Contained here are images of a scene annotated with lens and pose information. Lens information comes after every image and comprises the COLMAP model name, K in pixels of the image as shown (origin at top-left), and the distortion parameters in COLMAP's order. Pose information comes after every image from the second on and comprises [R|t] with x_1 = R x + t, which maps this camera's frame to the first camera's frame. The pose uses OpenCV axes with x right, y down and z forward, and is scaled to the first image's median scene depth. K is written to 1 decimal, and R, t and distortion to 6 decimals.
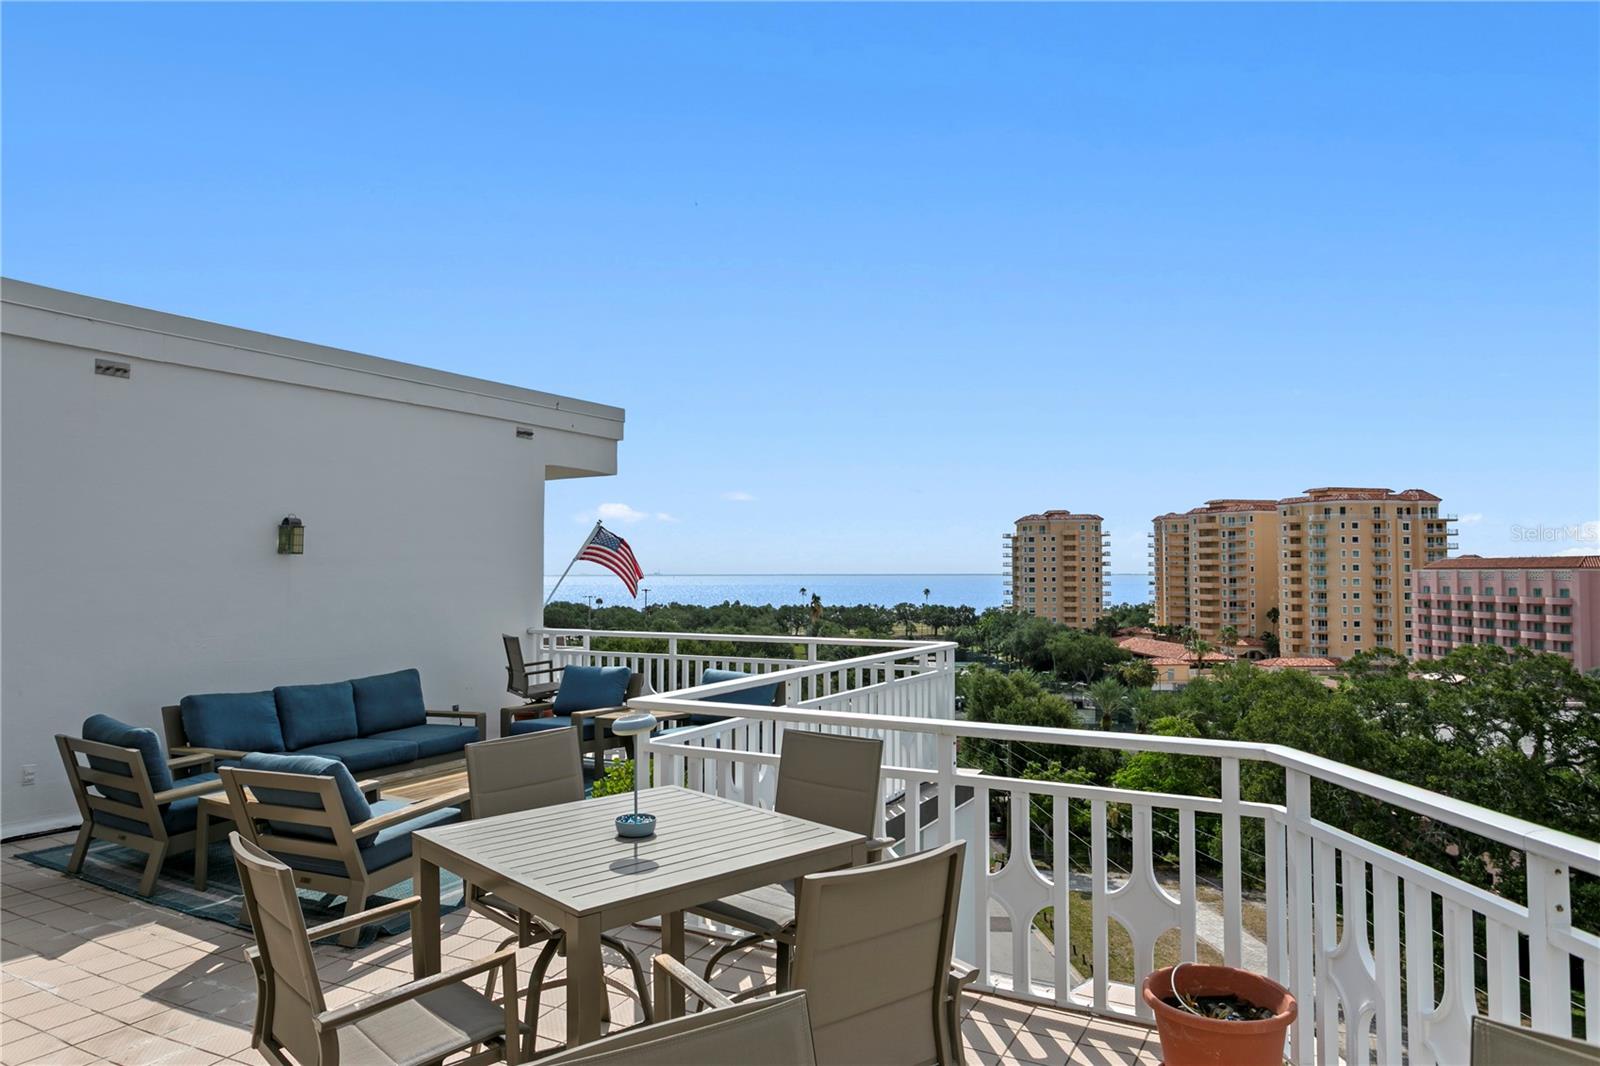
lens RADIAL K [[1056.5, 0, 794.2], [0, 1056.5, 539.6], [0, 0, 1]] dist [0.010727, 0.006266]
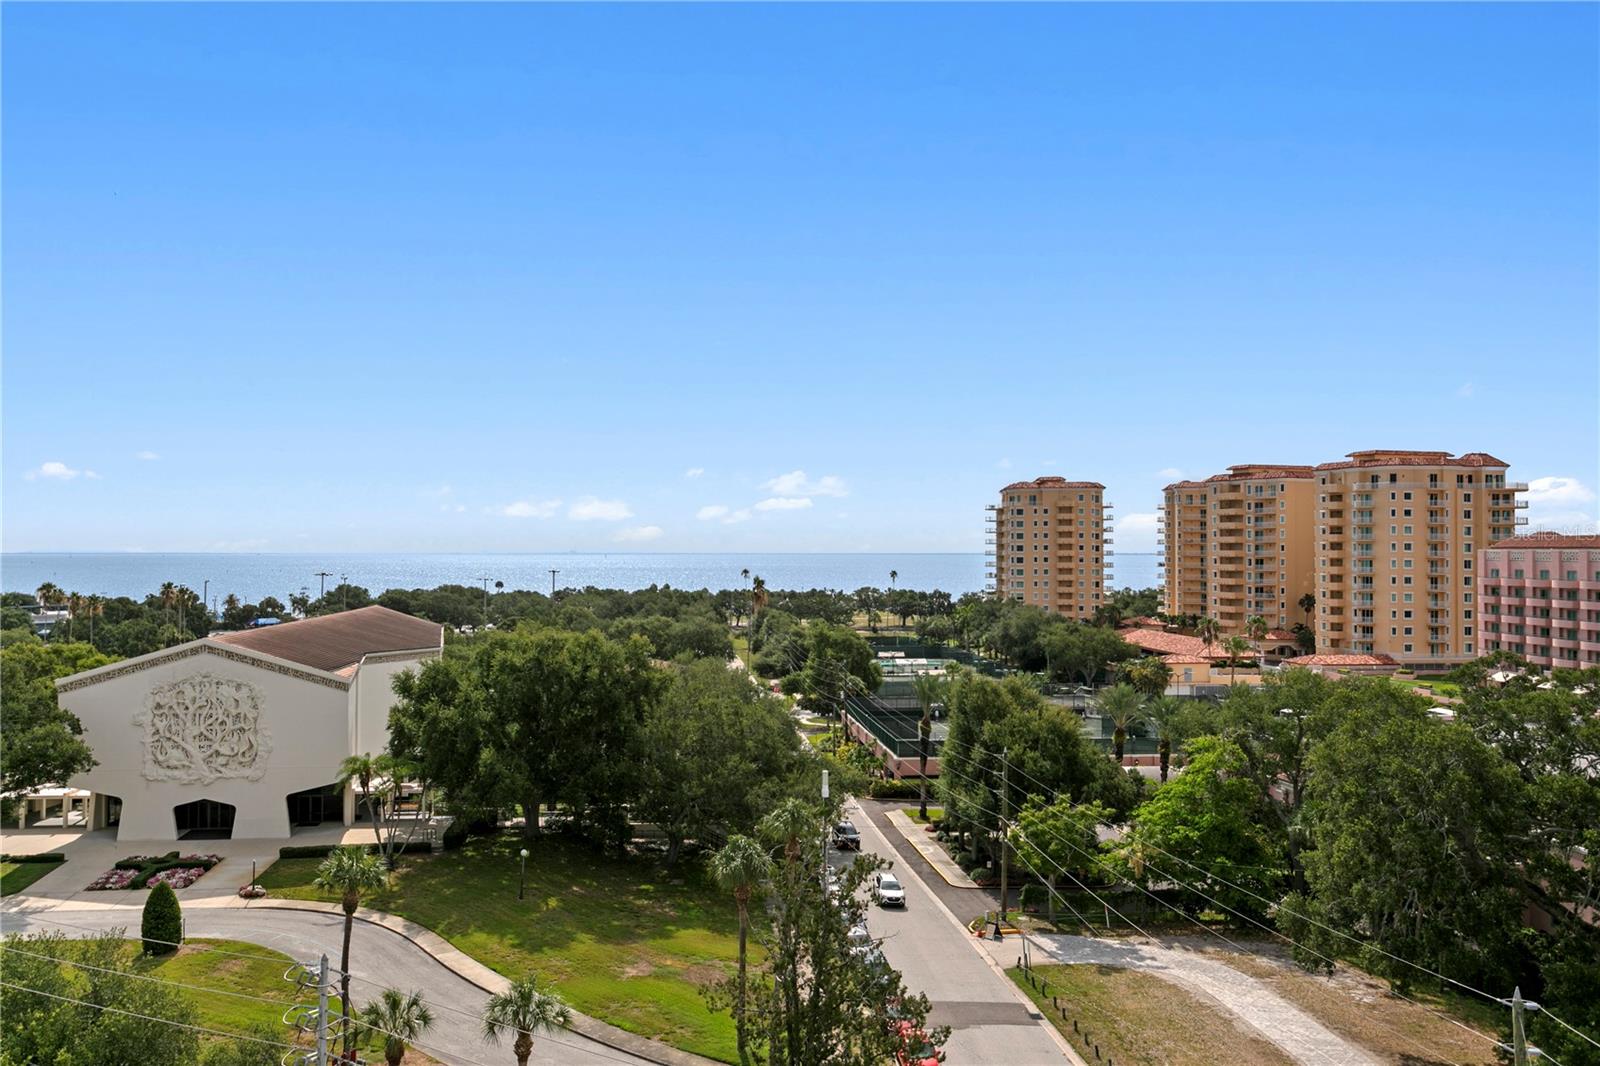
lens RADIAL K [[1243.4, 0, 768.3], [0, 1243.4, 544.4], [0, 0, 1]] dist [0.001974, 0.007734]
pose [[0.999671, 0.003172, 0.025455, 0.005670], [-0.003835, 0.999654, 0.026026, 0.003272], [-0.025363, -0.026115, 0.999337, 0.094852]]
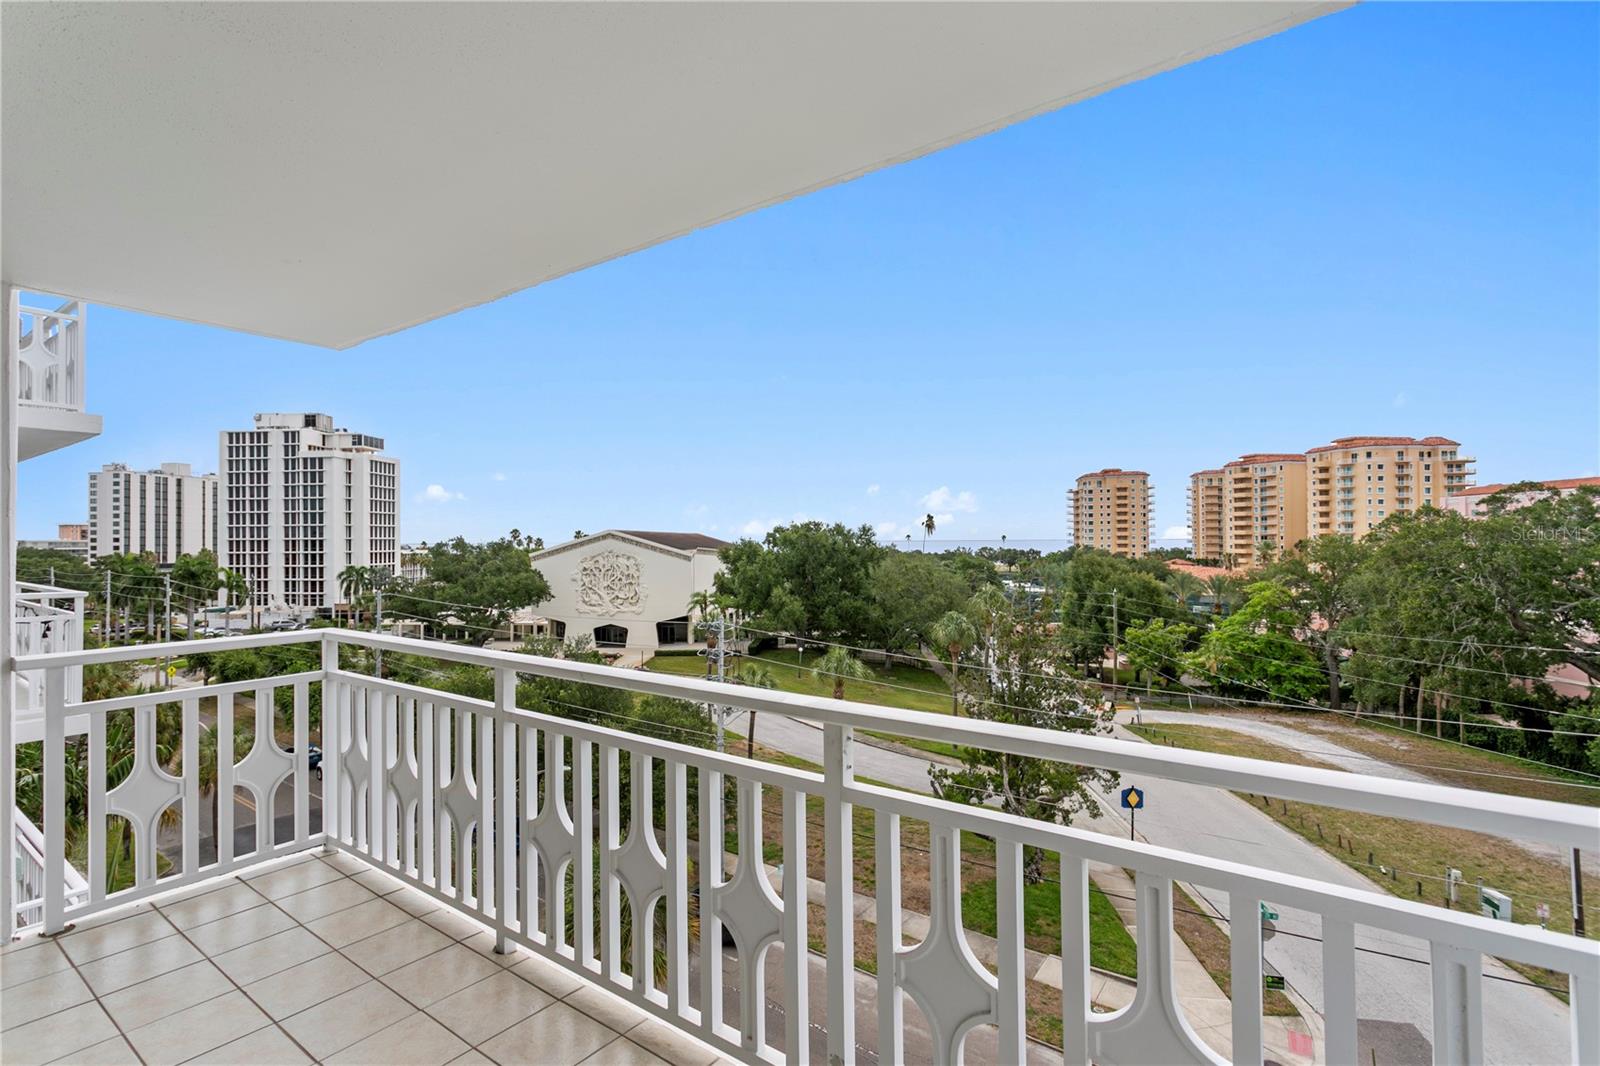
lens RADIAL K [[756.1, 0, 775.6], [0, 756.1, 539.3], [0, 0, 1]] dist [0.001700, 0.001650]
pose [[0.987872, -0.005455, -0.155177, -0.042467], [0.010058, 0.999532, 0.028895, 0.104131], [0.154947, -0.030105, 0.987464, 0.120548]]
